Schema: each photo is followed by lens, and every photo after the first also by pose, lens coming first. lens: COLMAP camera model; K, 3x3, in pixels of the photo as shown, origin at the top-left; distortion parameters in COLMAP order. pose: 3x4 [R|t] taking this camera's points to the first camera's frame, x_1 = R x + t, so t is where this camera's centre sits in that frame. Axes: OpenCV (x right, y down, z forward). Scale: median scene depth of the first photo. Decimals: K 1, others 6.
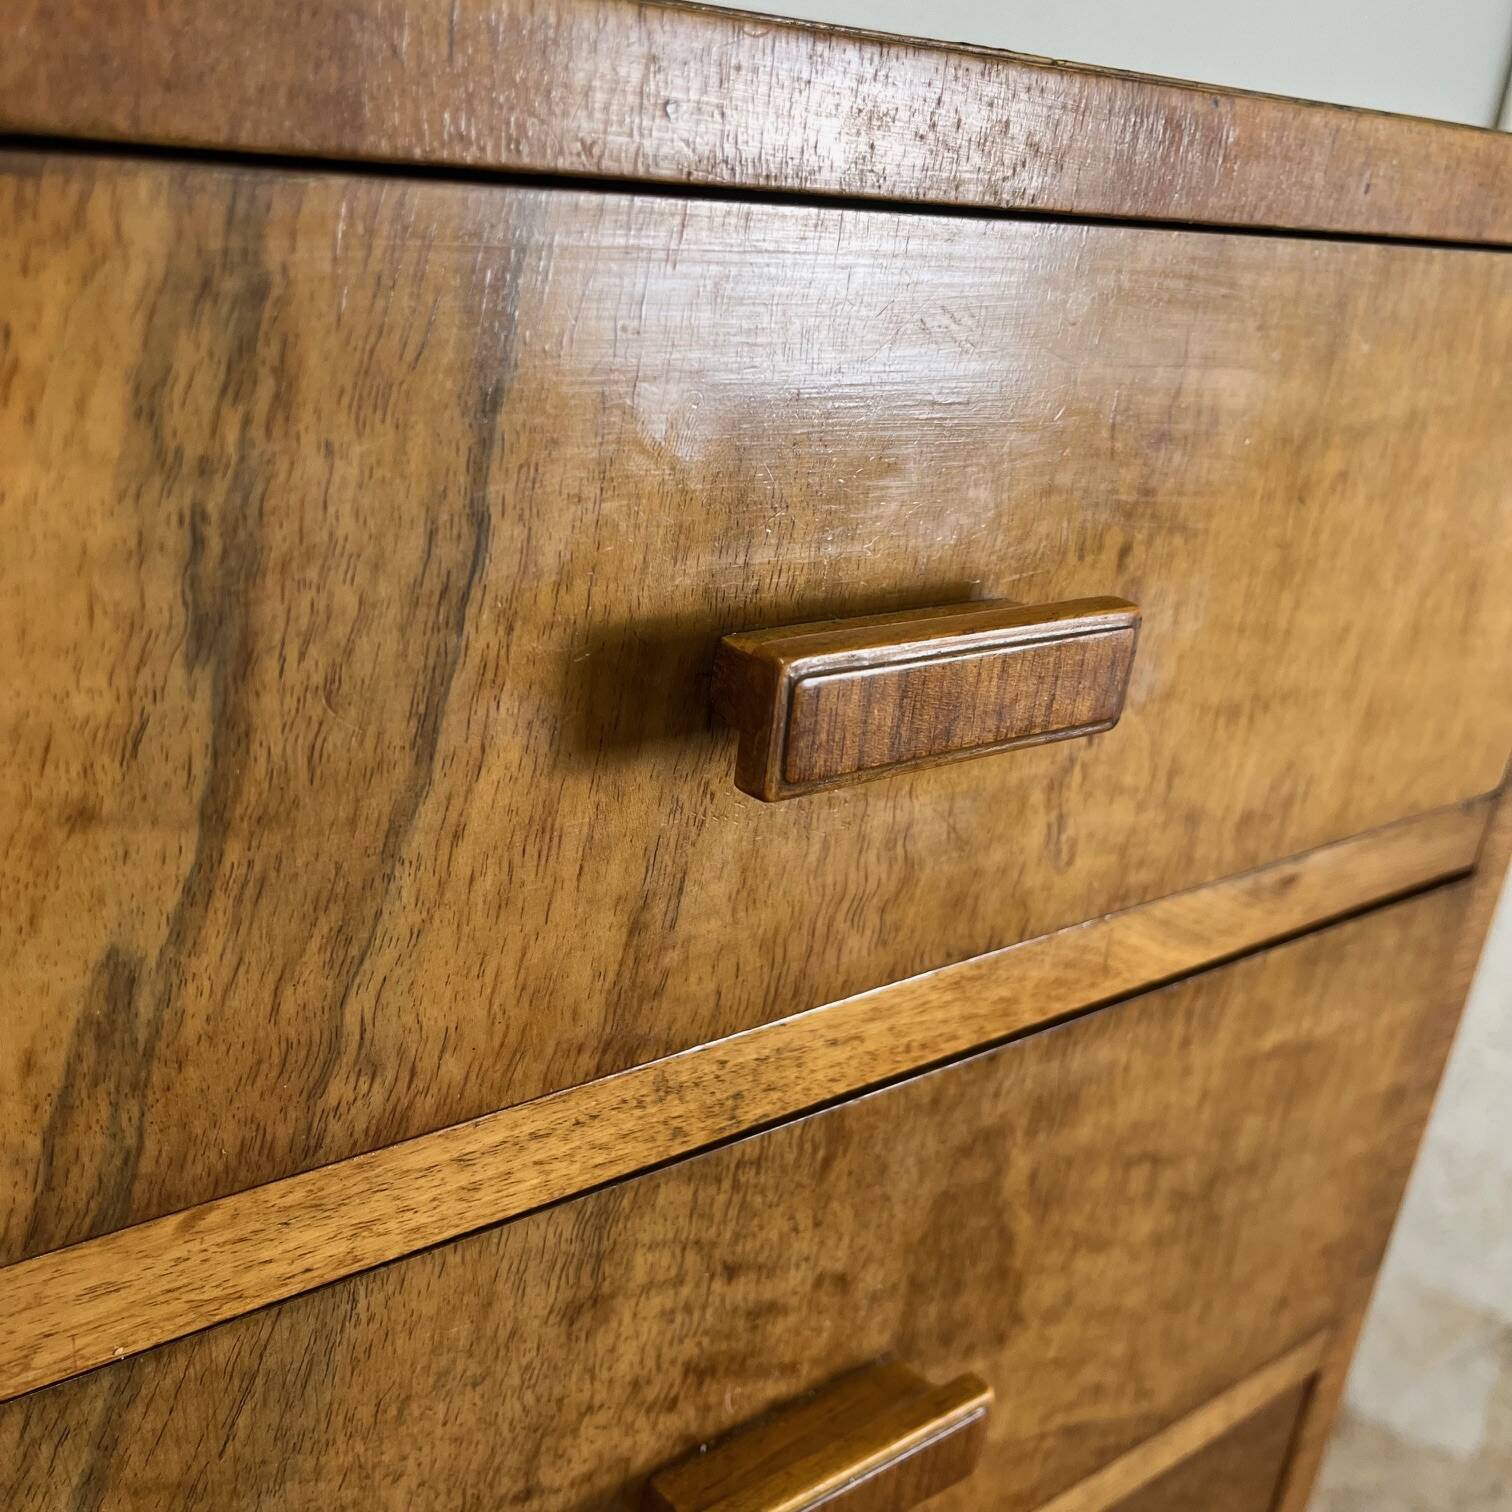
lens RADIAL K [[1578.2, 0, 739.7], [0, 1578.2, 756.6], [0, 0, 1]] dist [0.016444, -0.014537]
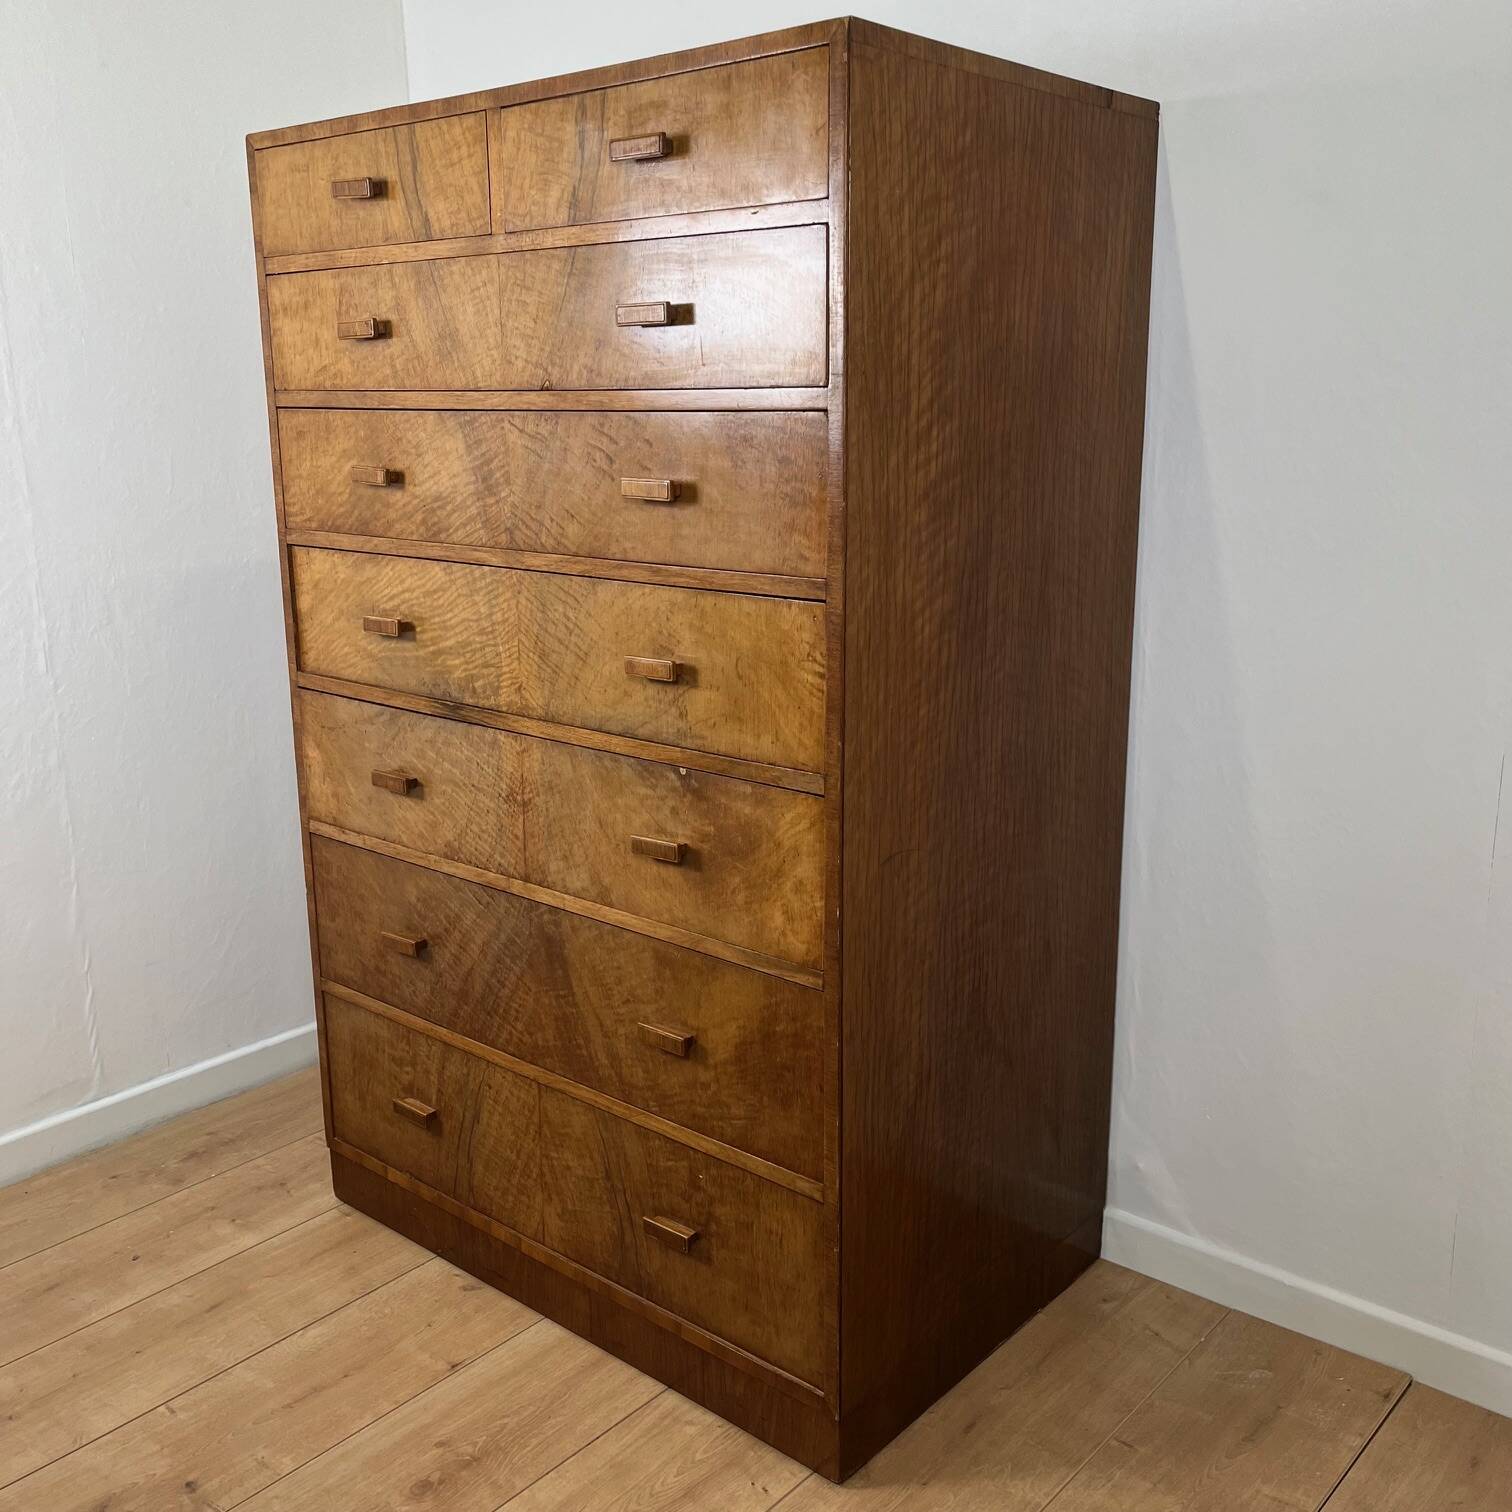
lens RADIAL K [[1538.9, 0, 756.9], [0, 1538.9, 749.3], [0, 0, 1]] dist [0.063356, -0.027587]
pose [[0.212418, 0.116547, -0.970204, 6.403525], [-0.341512, 0.939107, 0.038040, 1.786480], [0.915559, 0.323256, 0.239285, 0.639607]]
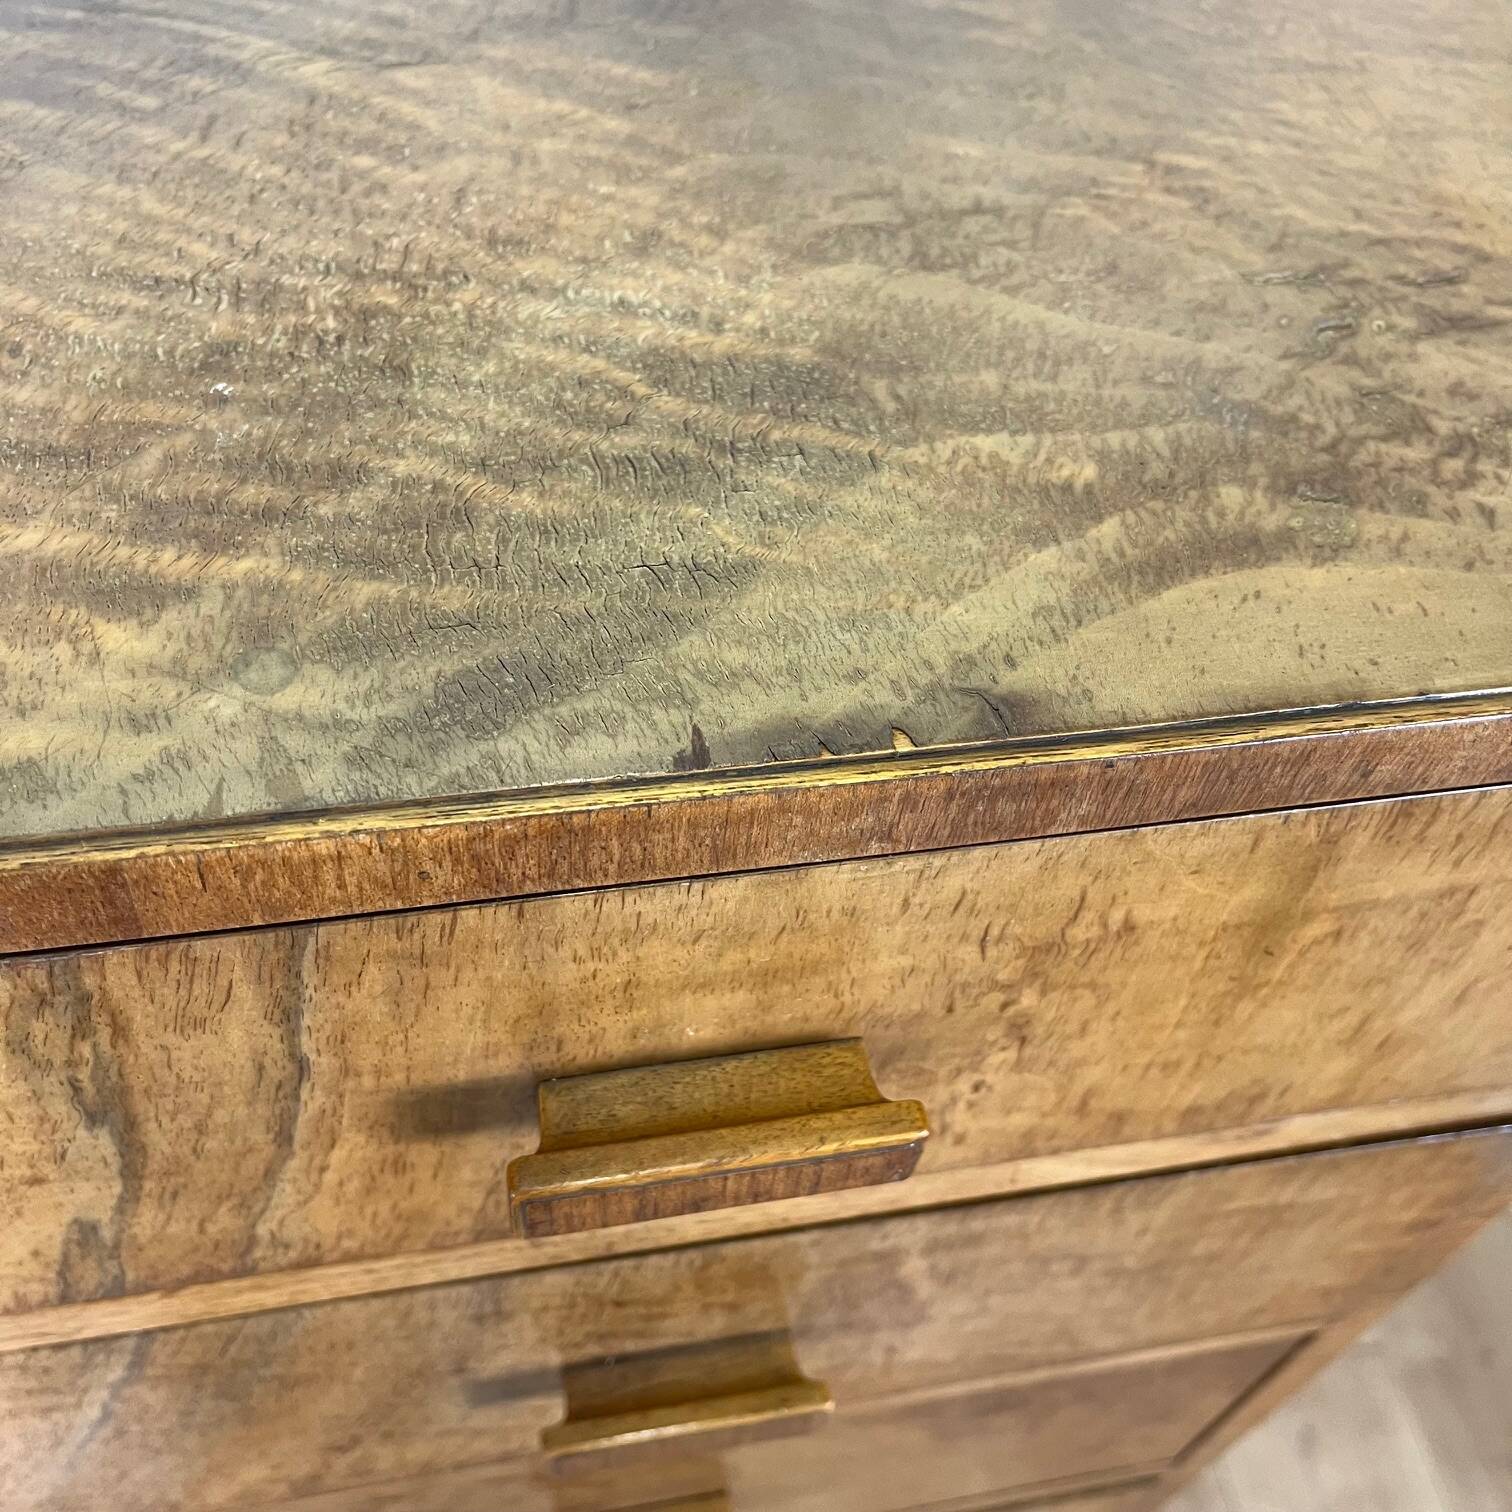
lens RADIAL K [[1578.2, 0, 739.7], [0, 1578.2, 756.6], [0, 0, 1]] dist [0.016444, -0.014537]
pose [[0.897018, 0.324376, -0.300232, 0.374542], [-0.151684, 0.863935, 0.480217, -0.820125], [0.415151, -0.385223, 0.824168, 0.114065]]
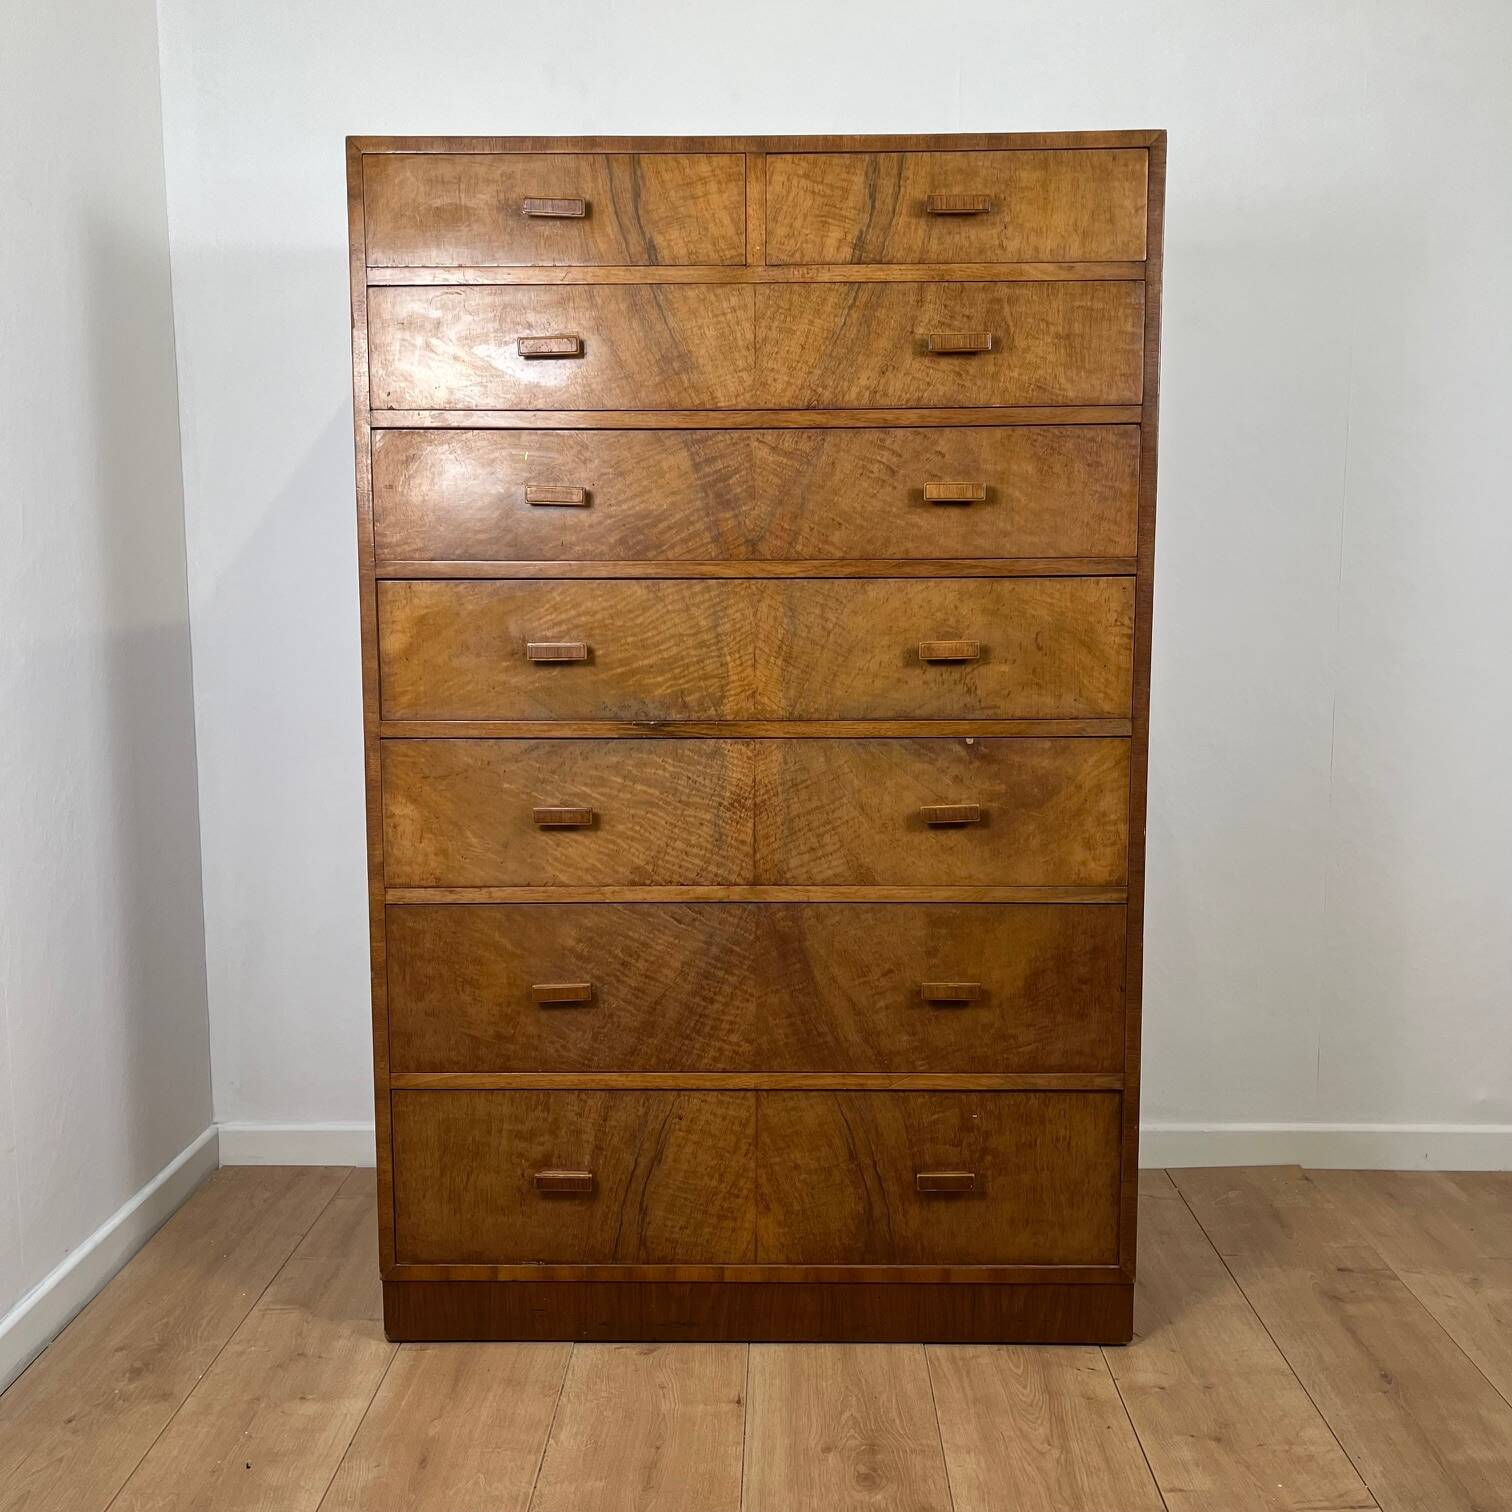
lens RADIAL K [[1539.9, 0, 756.0], [0, 1539.9, 756.0], [0, 0, 1]] dist [0.101727, -0.168961]
pose [[0.787994, -0.040720, -0.614335, 3.723503], [-0.148623, 0.955721, -0.253984, 4.396594], [0.597475, 0.291442, 0.747051, -4.317785]]
